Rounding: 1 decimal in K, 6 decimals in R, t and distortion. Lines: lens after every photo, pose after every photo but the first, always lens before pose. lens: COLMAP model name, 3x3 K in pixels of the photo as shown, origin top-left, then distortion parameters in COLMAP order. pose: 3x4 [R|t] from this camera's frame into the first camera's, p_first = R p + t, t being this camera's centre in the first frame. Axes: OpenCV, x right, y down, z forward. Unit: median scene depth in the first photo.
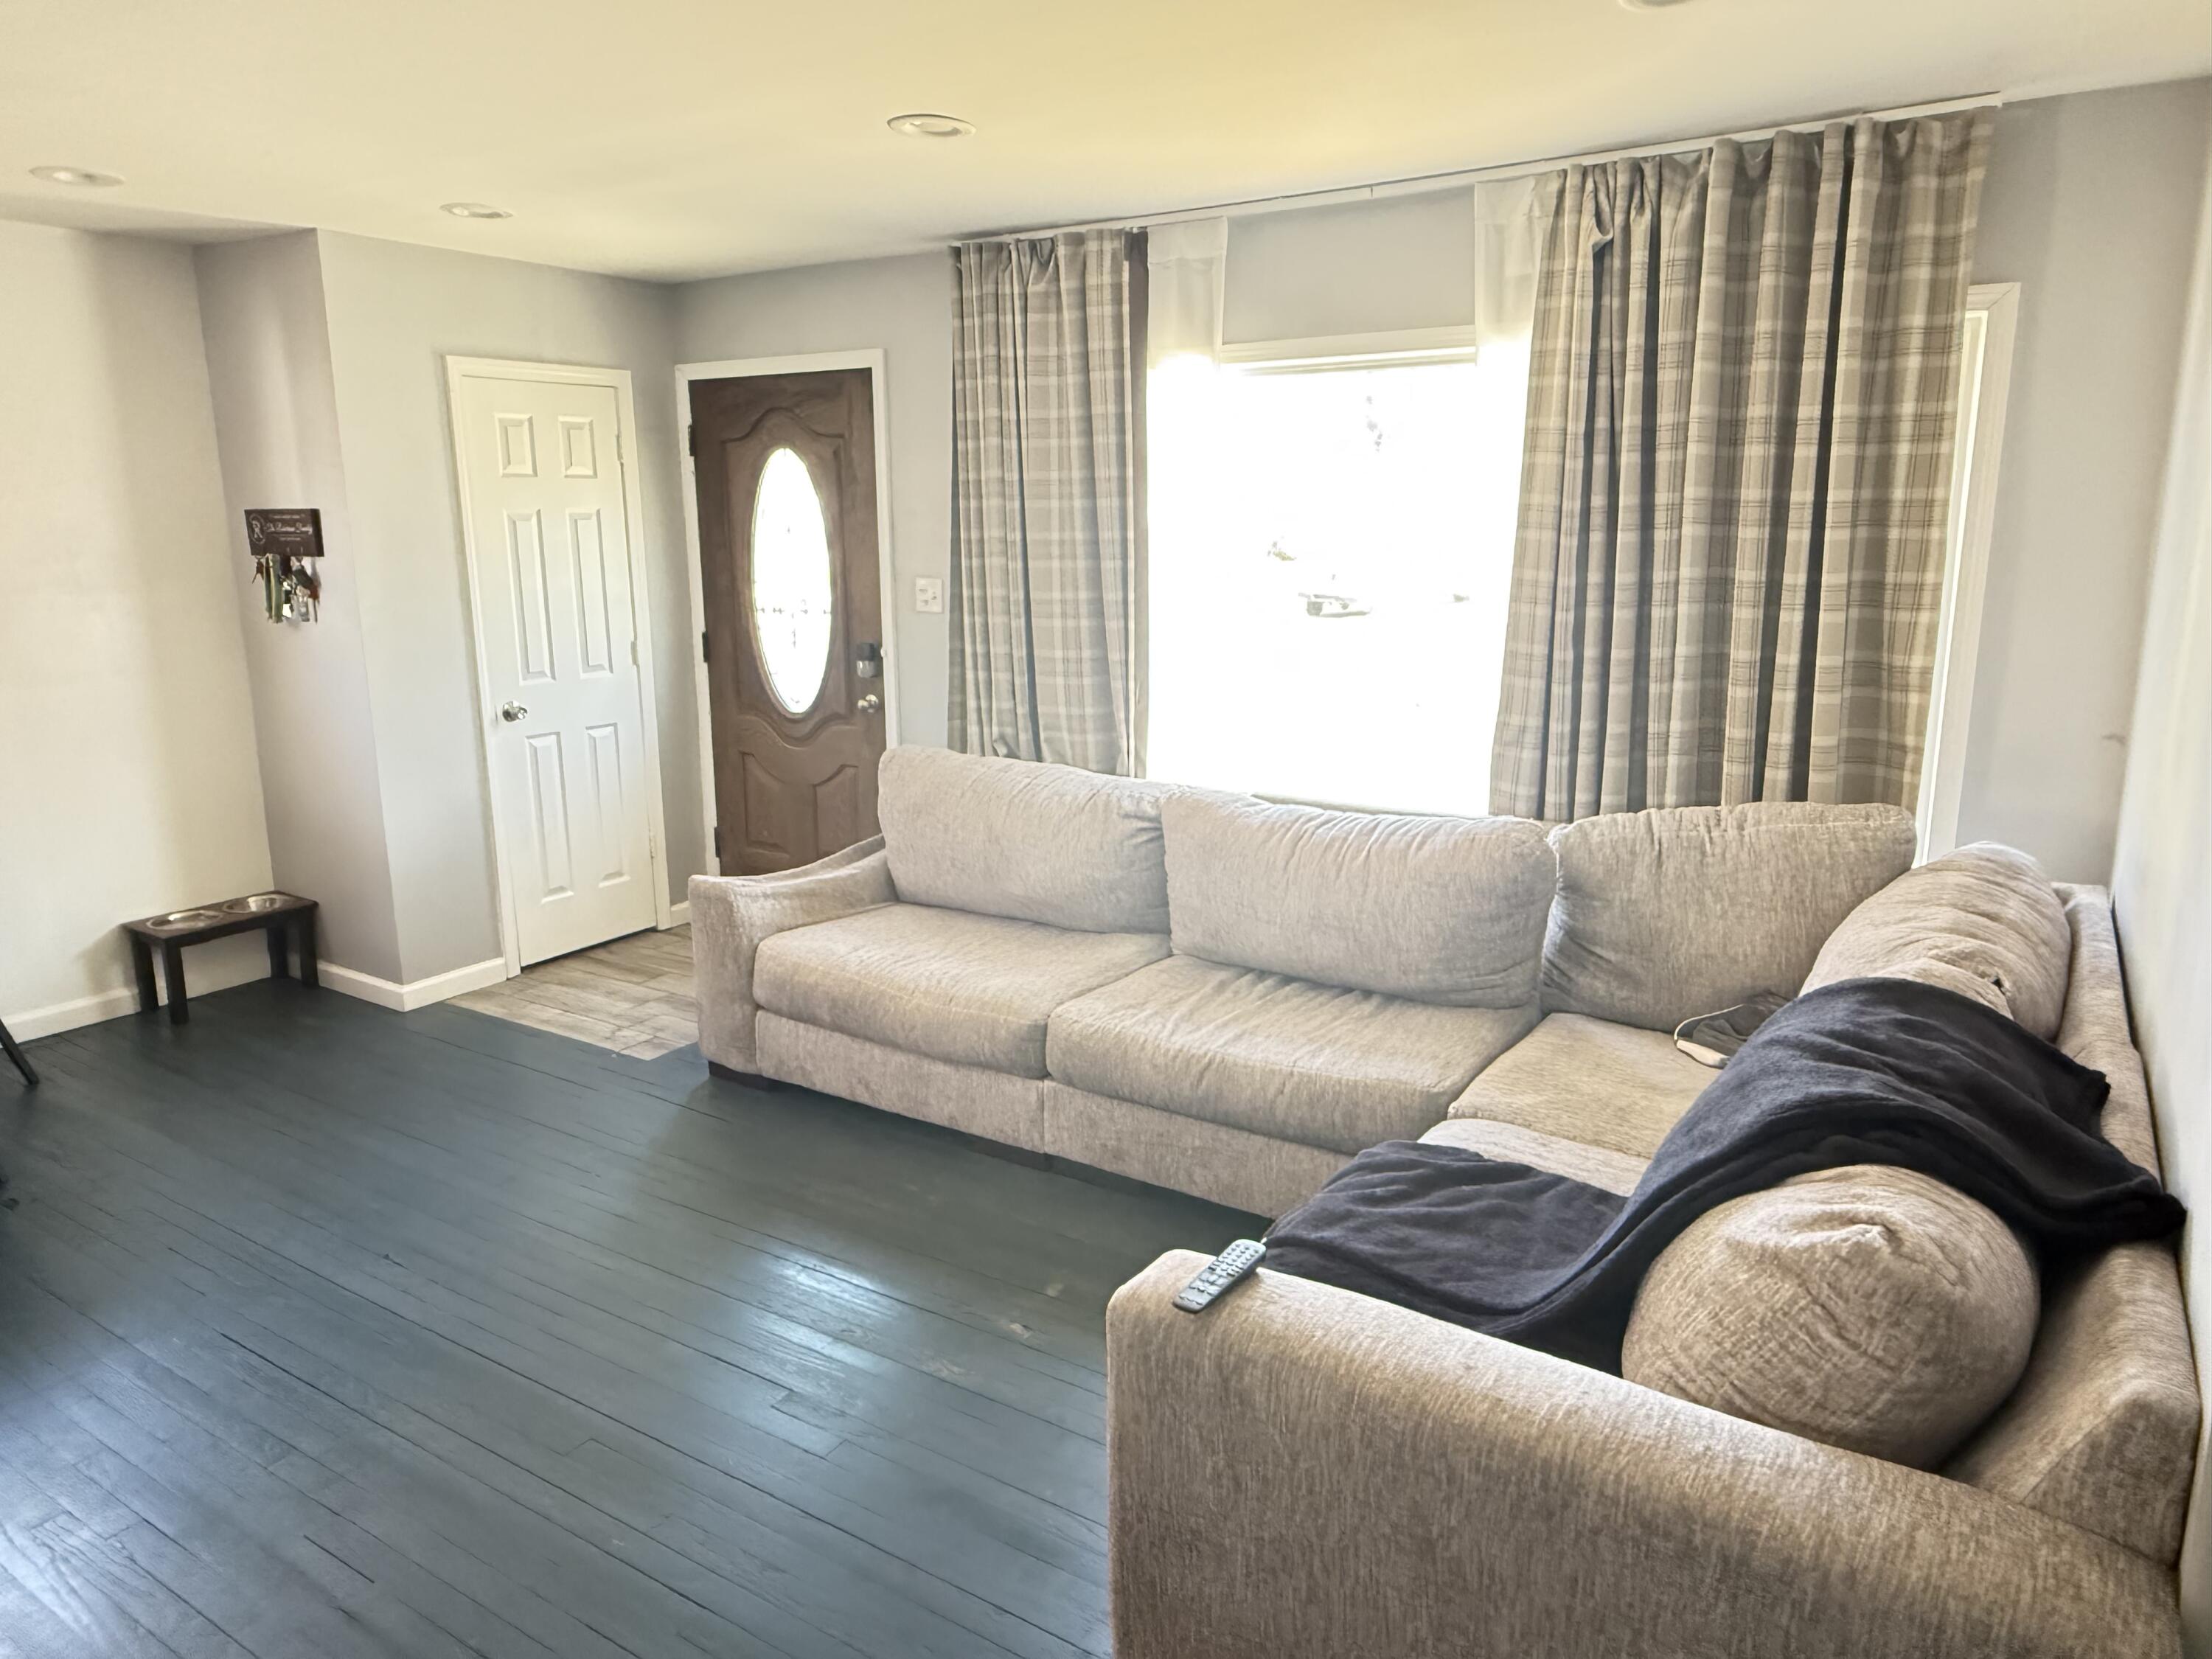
lens RADIAL K [[1412.2, 0, 1115.2], [0, 1412.2, 806.8], [0, 0, 1]] dist [-0.010045, 0.003421]
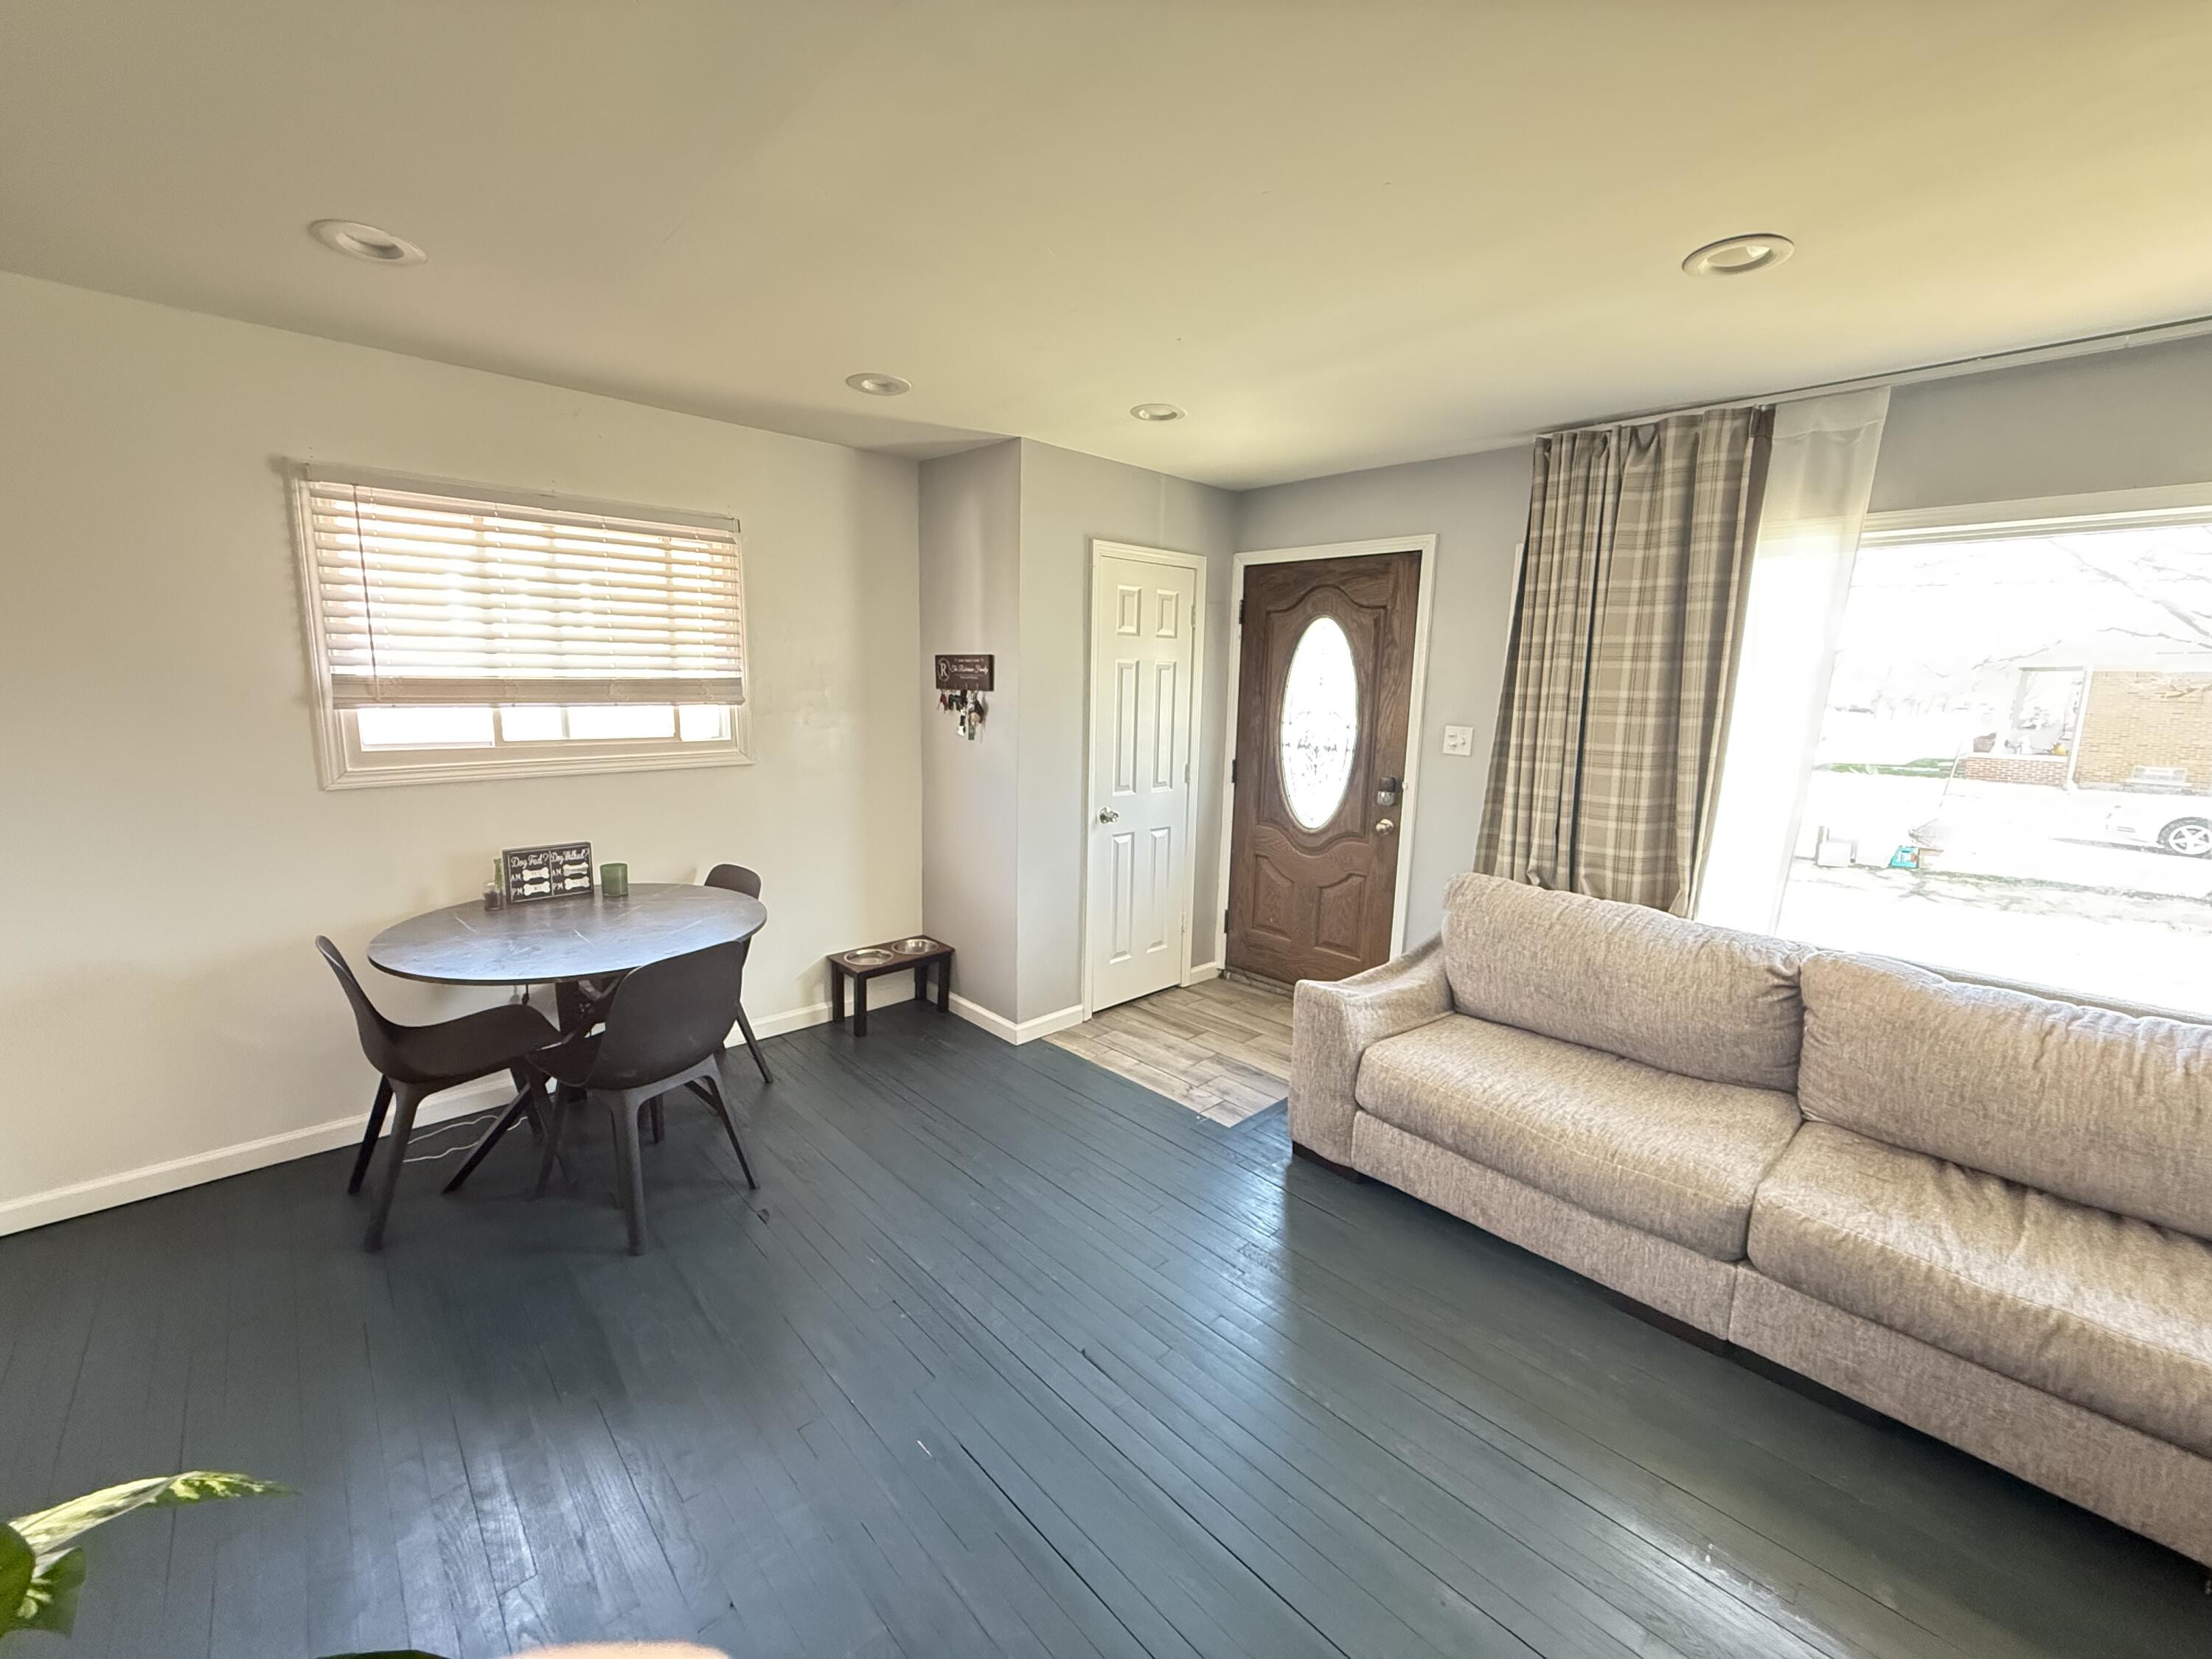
lens RADIAL K [[878.4, 0, 1103.5], [0, 878.4, 819.4], [0, 0, 1]] dist [-0.001473, 0.000287]
pose [[0.968527, 0.066163, -0.239954, -0.267860], [-0.077440, 0.996278, -0.037862, -0.037683], [0.236556, 0.055253, 0.970046, 0.248509]]
